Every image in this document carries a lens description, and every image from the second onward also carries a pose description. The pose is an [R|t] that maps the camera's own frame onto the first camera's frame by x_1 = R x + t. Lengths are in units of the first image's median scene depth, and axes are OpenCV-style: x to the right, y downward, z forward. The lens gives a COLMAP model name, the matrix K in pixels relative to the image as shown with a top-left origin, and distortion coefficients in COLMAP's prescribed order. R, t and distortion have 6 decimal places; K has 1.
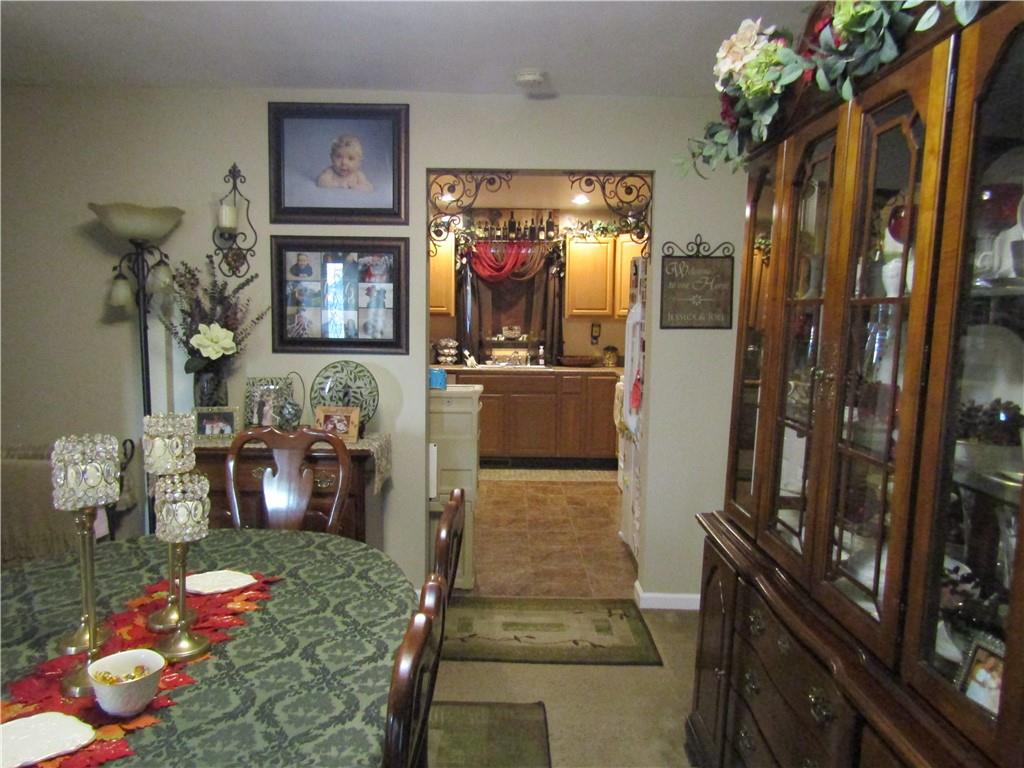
lens RADIAL K [[730.5, 0, 512.0], [0, 730.5, 384.0], [0, 0, 1]] dist [-0.003426, -0.004354]
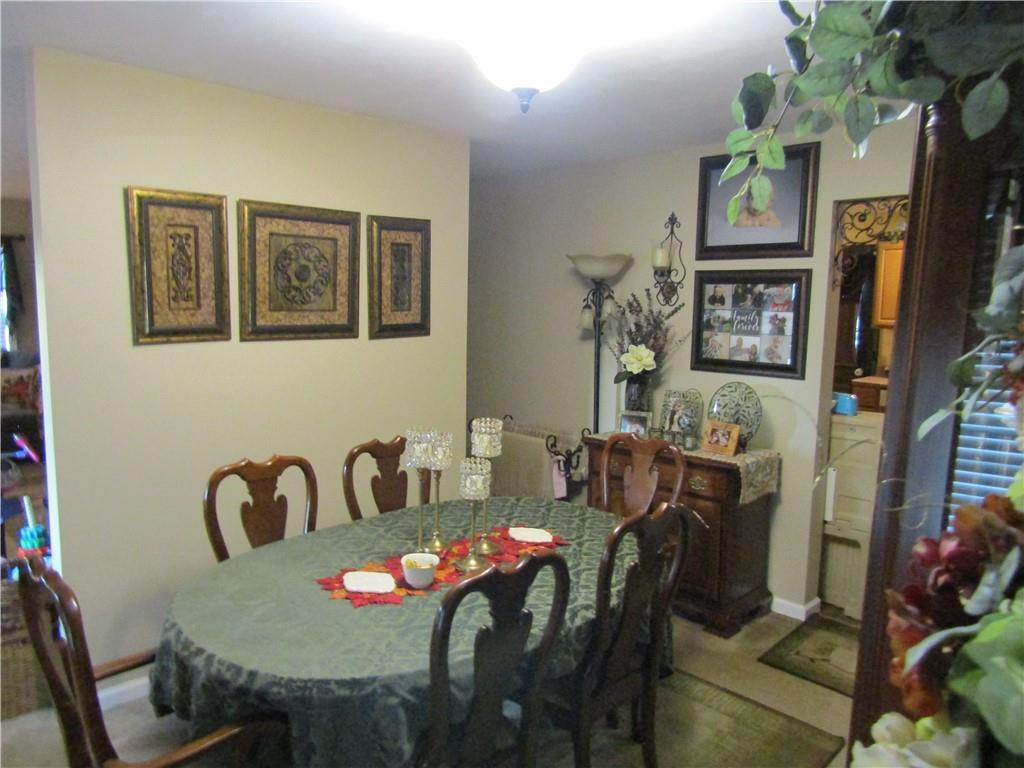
lens RADIAL K [[730.5, 0, 512.0], [0, 730.5, 384.0], [0, 0, 1]] dist [-0.003426, -0.004354]
pose [[0.707726, 0.077967, -0.702172, 0.303256], [-0.073003, 0.996642, 0.037083, -0.043790], [0.702705, 0.025016, 0.711041, -0.040890]]
